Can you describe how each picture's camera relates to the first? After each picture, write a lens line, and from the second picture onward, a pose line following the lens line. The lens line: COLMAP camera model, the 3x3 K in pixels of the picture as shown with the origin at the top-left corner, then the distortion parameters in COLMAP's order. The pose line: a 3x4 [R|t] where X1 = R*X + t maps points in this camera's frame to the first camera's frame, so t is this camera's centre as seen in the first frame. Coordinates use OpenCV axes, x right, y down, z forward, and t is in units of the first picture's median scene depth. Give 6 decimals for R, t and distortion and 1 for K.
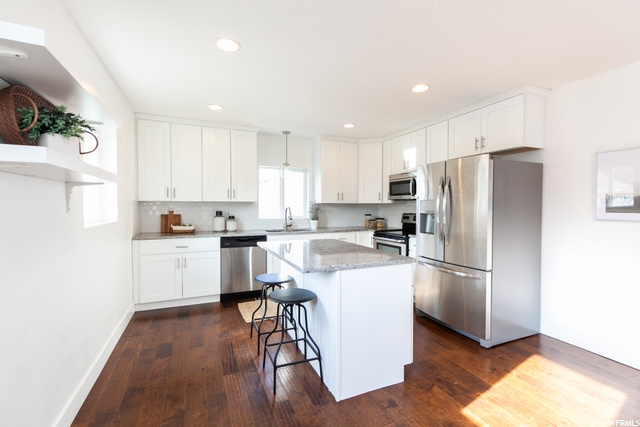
lens RADIAL K [[287.8, 0, 320.3], [0, 287.8, 211.5], [0, 0, 1]] dist [0.000544, 0.000775]
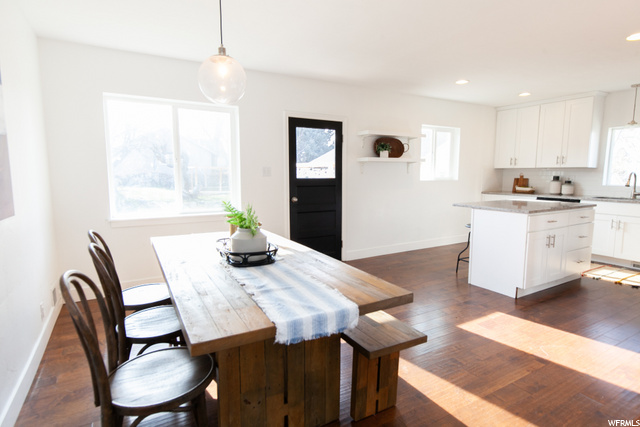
lens RADIAL K [[351.2, 0, 321.4], [0, 351.2, 214.4], [0, 0, 1]] dist [0.001148, 0.000427]
pose [[0.097252, 0.116613, -0.988404, 0.947598], [-0.020203, 0.993139, 0.115184, 0.008223], [0.995055, 0.008767, 0.098941, -0.049458]]
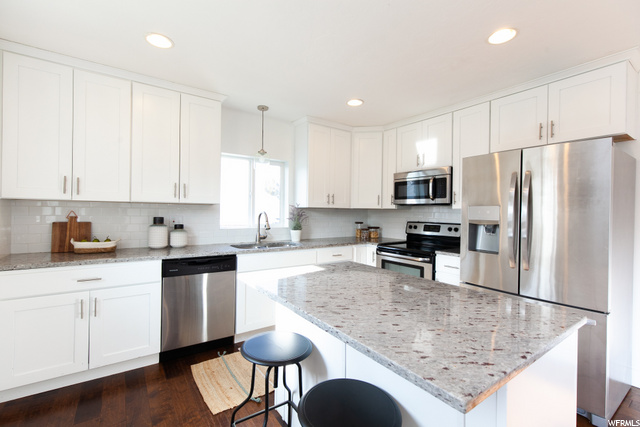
lens RADIAL K [[287.8, 0, 320.9], [0, 287.8, 211.1], [0, 0, 1]] dist [0.000544, 0.000775]
pose [[0.979368, 0.012716, 0.201686, -0.125670], [-0.009077, 0.999779, -0.018956, -0.005915], [-0.201883, 0.016734, 0.979267, 0.293205]]
